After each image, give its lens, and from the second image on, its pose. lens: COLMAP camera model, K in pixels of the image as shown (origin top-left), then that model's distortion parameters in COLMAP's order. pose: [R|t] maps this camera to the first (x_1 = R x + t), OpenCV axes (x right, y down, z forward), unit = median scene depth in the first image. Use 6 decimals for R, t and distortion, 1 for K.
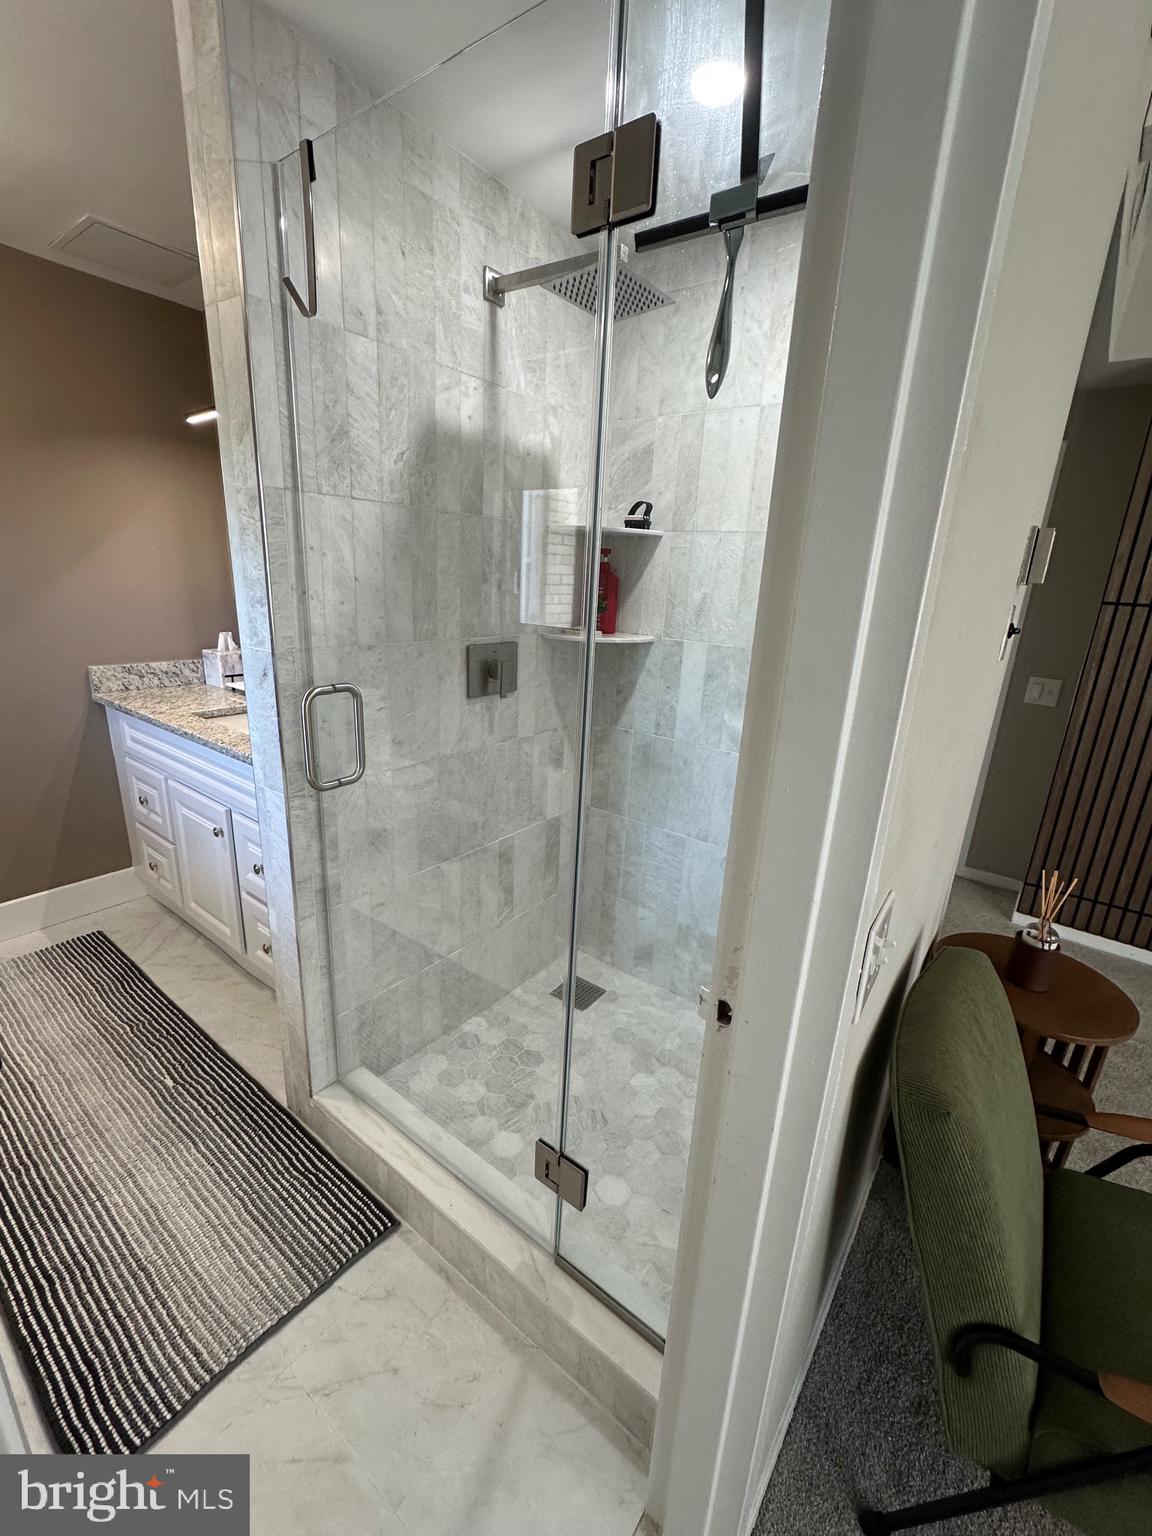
lens RADIAL K [[639.2, 0, 574.6], [0, 639.2, 766.9], [0, 0, 1]] dist [0.000541, -0.000294]
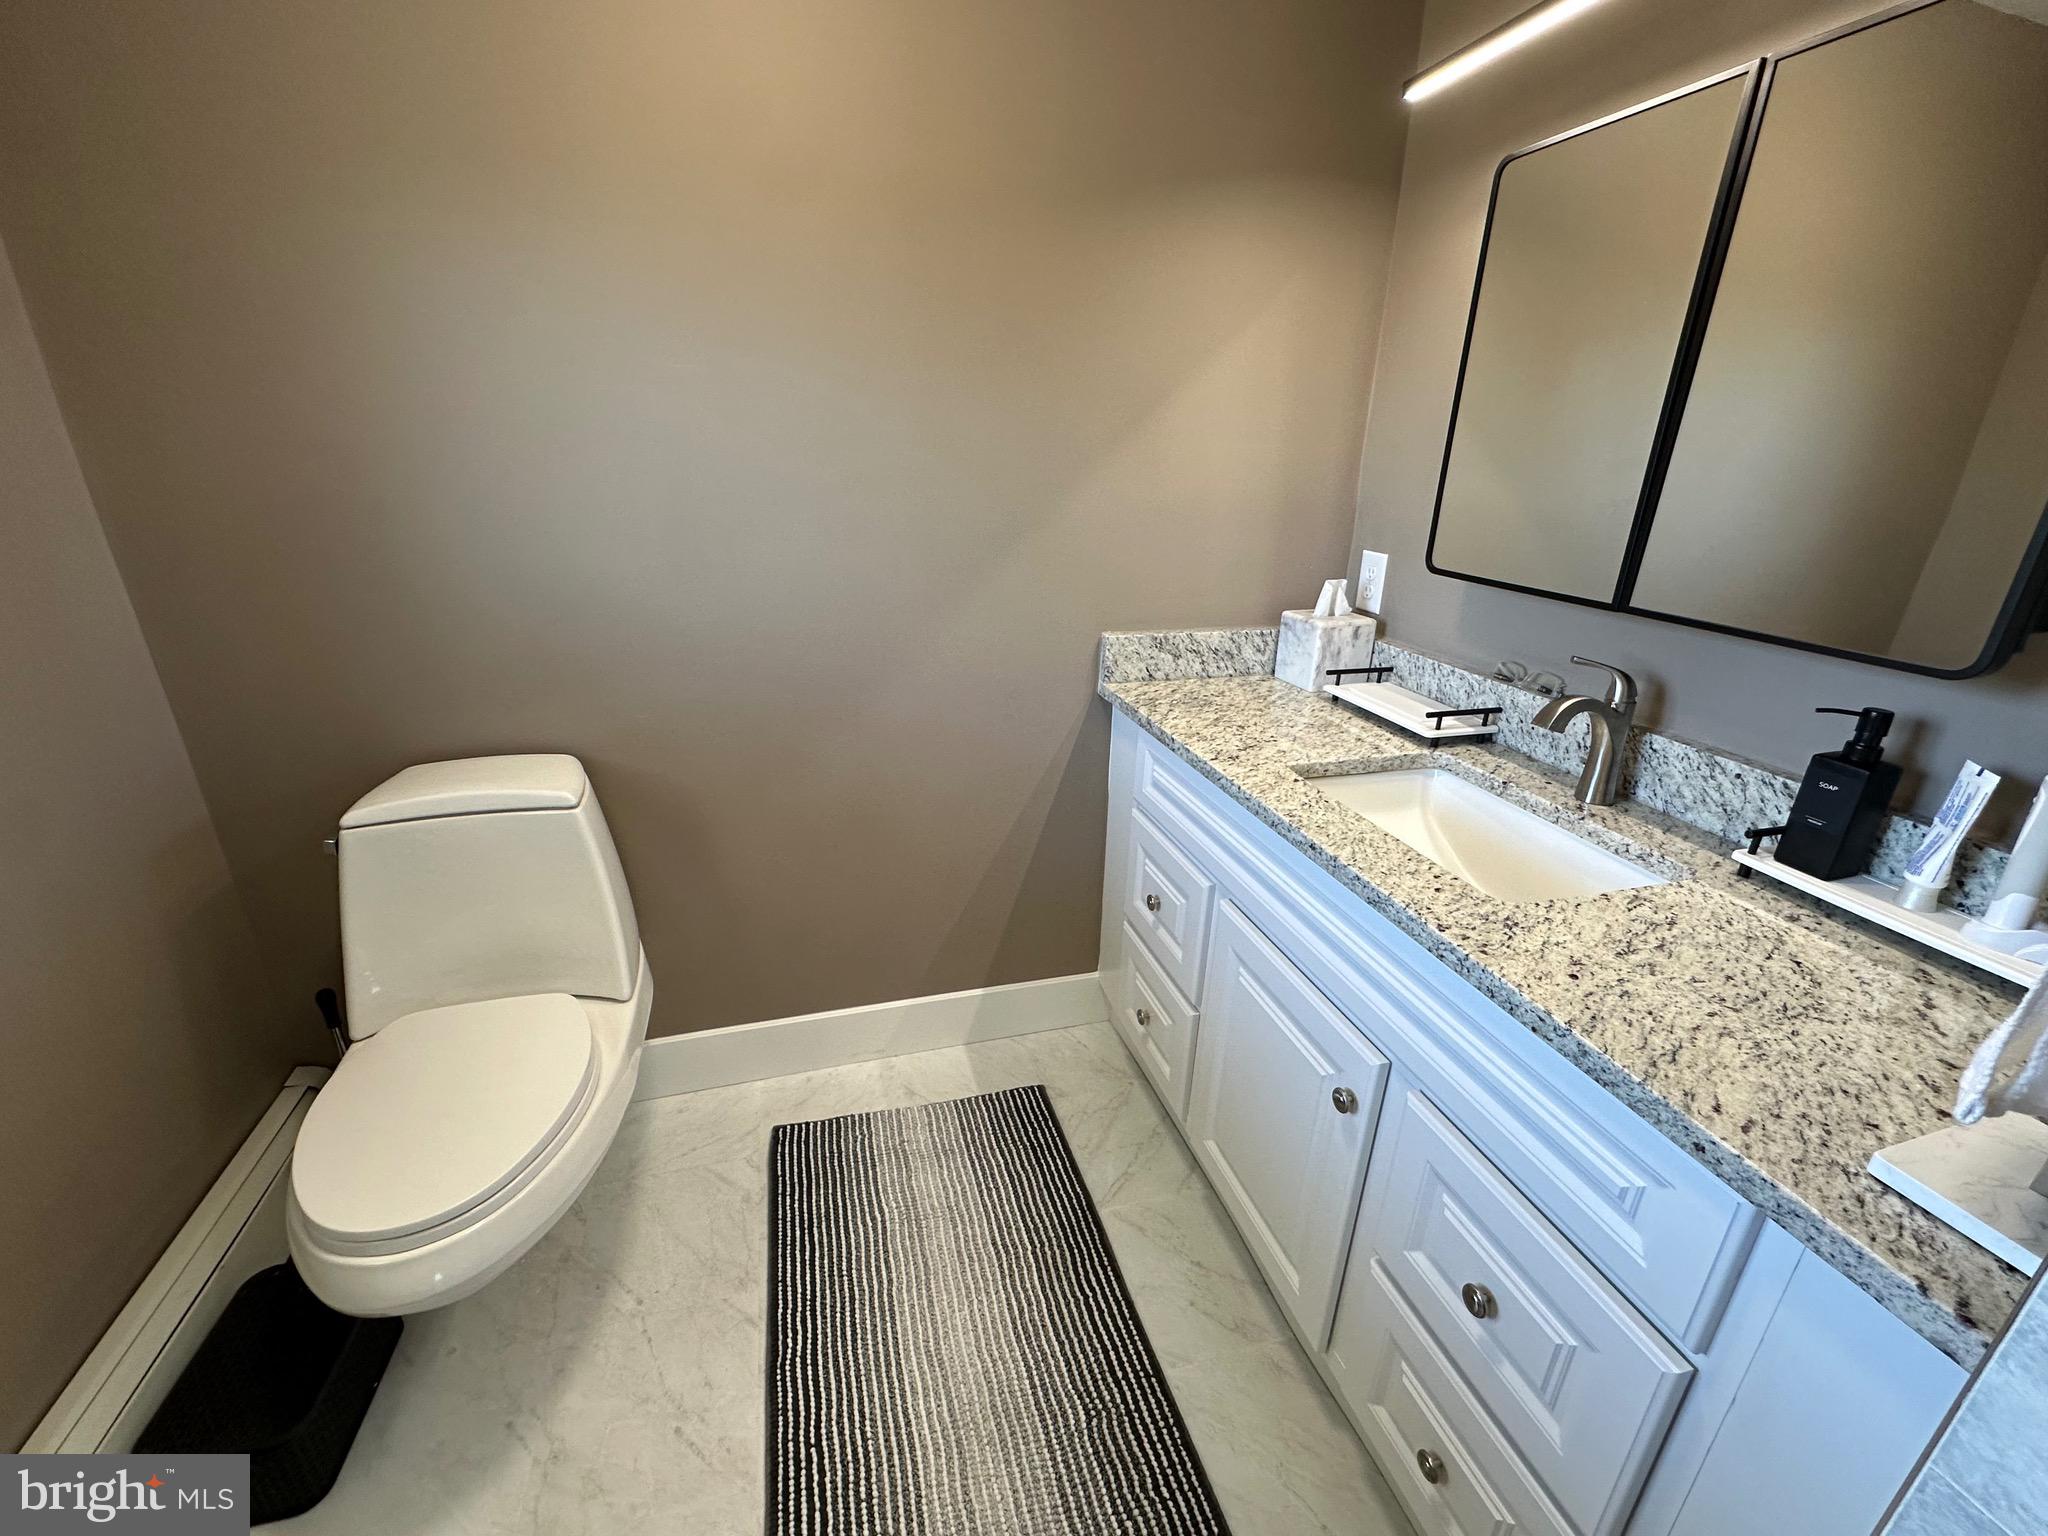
lens RADIAL K [[852.2, 0, 1022.6], [0, 852.2, 767.0], [0, 0, 1]] dist [0.000541, -0.000294]
pose [[0.798676, 0.187124, -0.571927, -0.371560], [-0.158037, 0.982286, 0.100694, -0.106467], [0.580638, 0.009964, 0.814101, 0.359915]]
